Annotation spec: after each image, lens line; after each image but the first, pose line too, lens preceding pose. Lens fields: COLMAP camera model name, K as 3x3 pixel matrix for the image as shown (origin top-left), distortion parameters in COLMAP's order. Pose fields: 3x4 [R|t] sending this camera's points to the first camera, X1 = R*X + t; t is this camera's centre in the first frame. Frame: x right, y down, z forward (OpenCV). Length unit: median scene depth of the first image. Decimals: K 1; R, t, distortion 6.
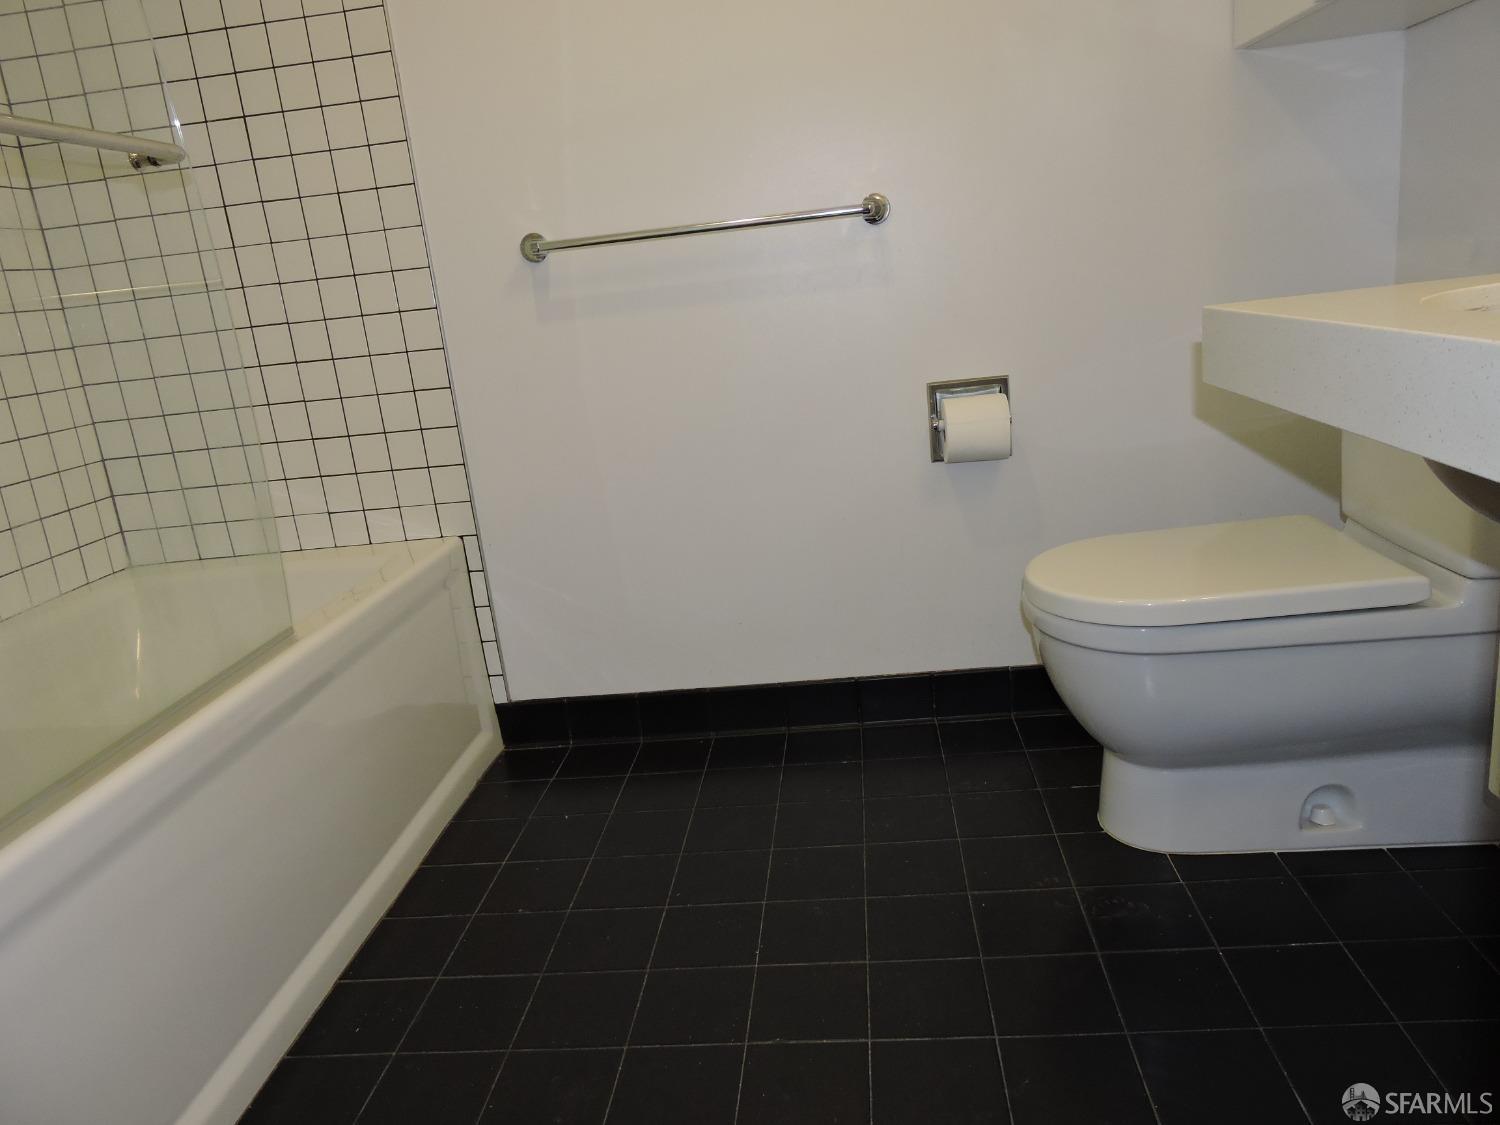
lens RADIAL K [[1069.0, 0, 750.5], [0, 1069.0, 558.0], [0, 0, 1]] dist [0.003561, -0.003738]
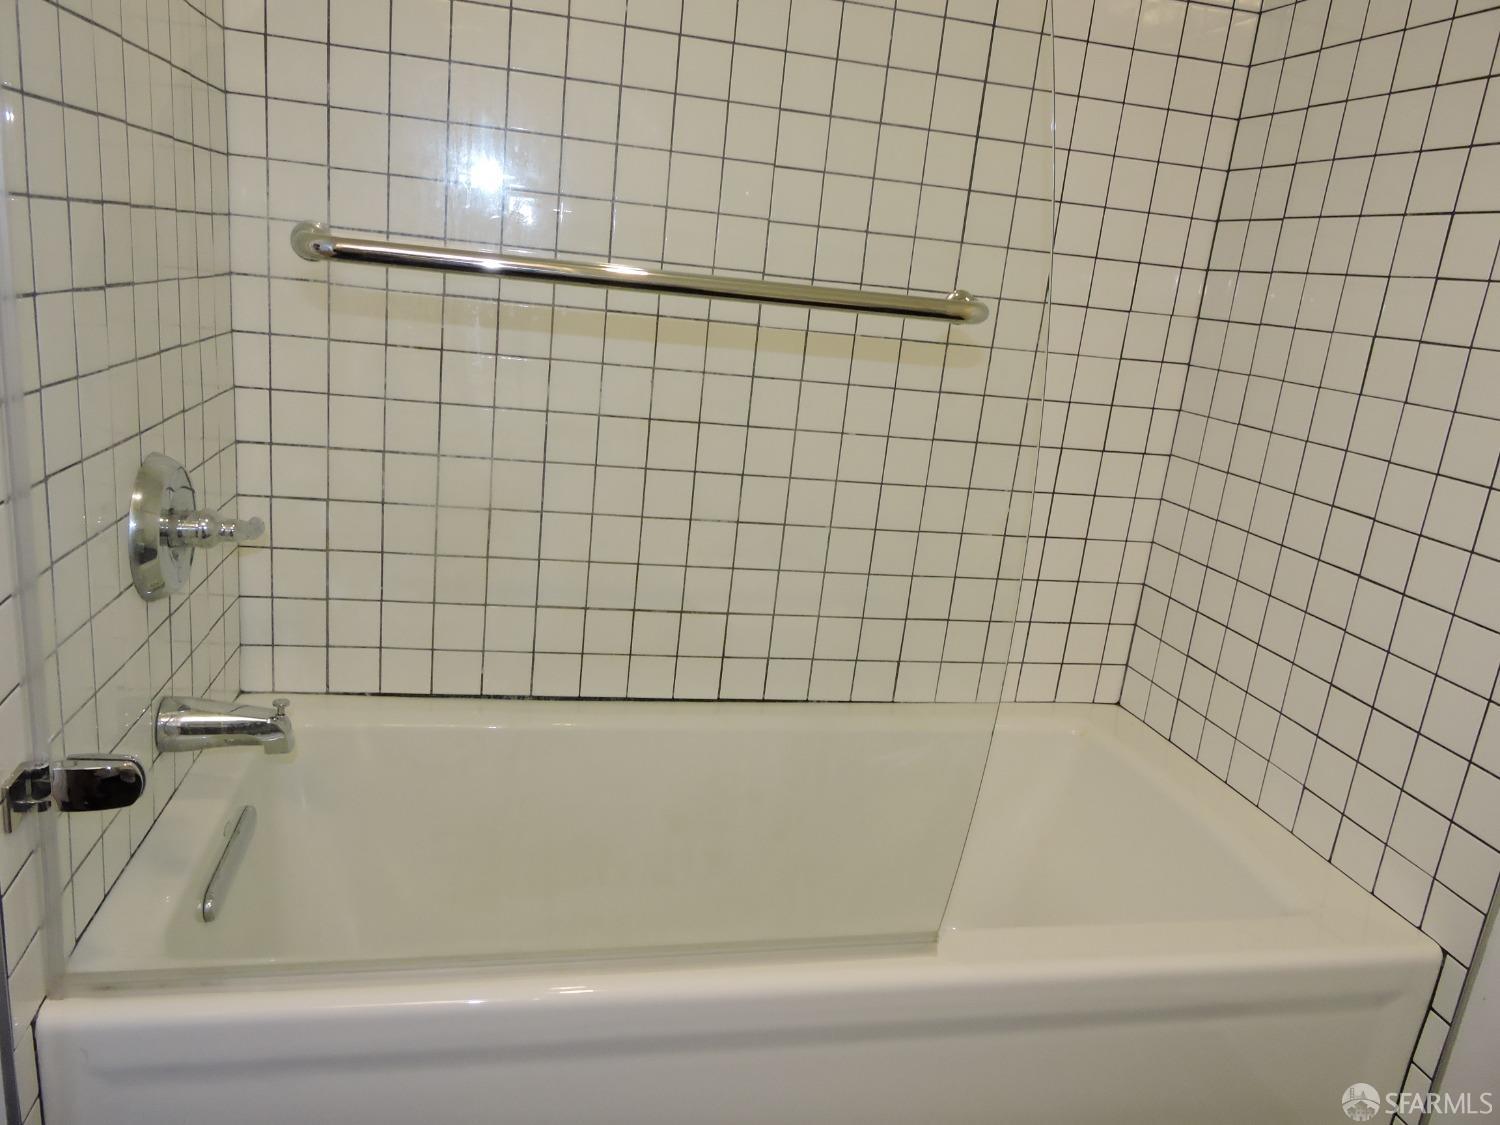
lens RADIAL K [[1069.0, 0, 748.2], [0, 1069.0, 566.4], [0, 0, 1]] dist [0.003561, -0.003738]
pose [[0.257412, 0.388294, -0.884854, 0.062541], [-0.365819, 0.886715, 0.282690, -0.231305], [0.894380, 0.250929, 0.370296, 0.402186]]
